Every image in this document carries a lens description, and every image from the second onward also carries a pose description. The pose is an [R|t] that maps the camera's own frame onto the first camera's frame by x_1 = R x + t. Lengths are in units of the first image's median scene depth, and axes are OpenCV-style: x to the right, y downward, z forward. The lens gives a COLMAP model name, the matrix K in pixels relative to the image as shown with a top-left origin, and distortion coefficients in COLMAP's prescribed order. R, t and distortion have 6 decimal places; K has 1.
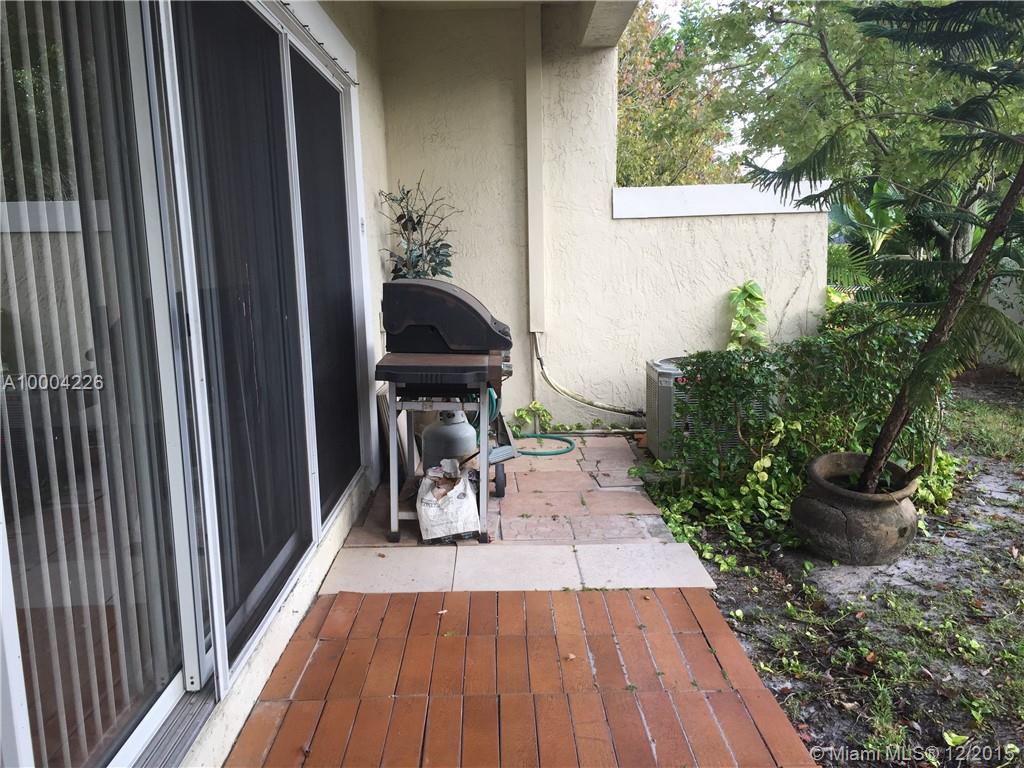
lens RADIAL K [[878.4, 0, 514.6], [0, 878.4, 386.7], [0, 0, 1]] dist [0.082530, -0.108090]
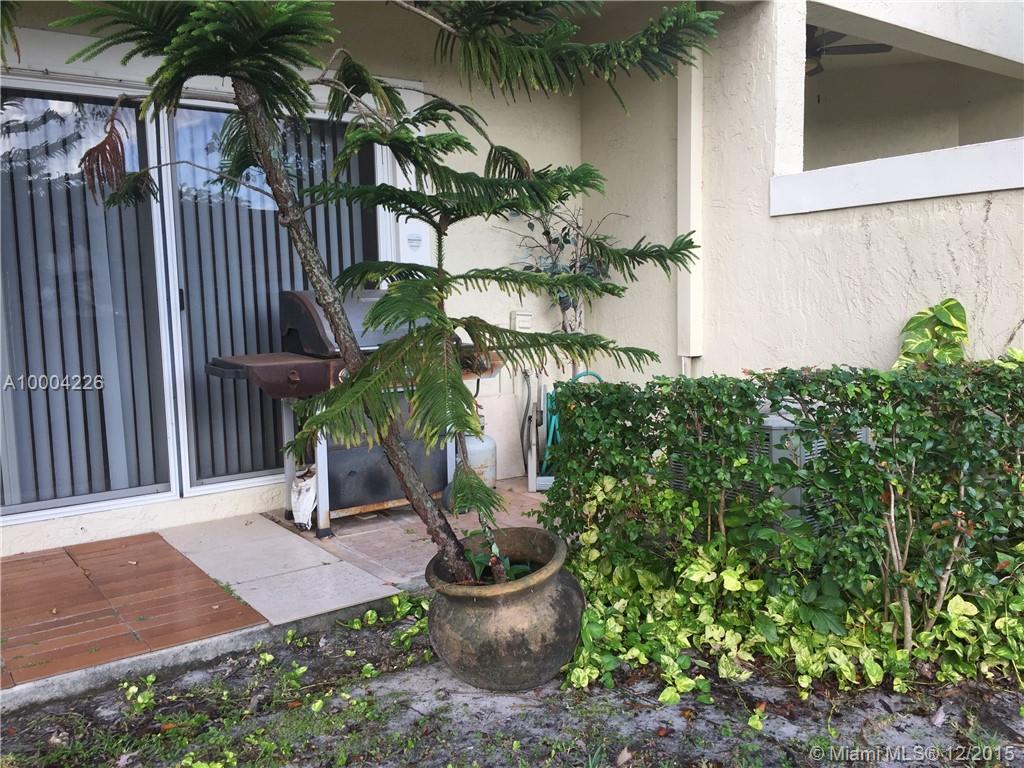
lens RADIAL K [[878.4, 0, 512.3], [0, 878.4, 382.0], [0, 0, 1]] dist [0.082530, -0.108090]
pose [[0.575754, 0.090043, -0.812650, 0.620831], [-0.118502, 0.992613, 0.026025, -0.039767], [0.808990, 0.081317, 0.582171, 0.375513]]
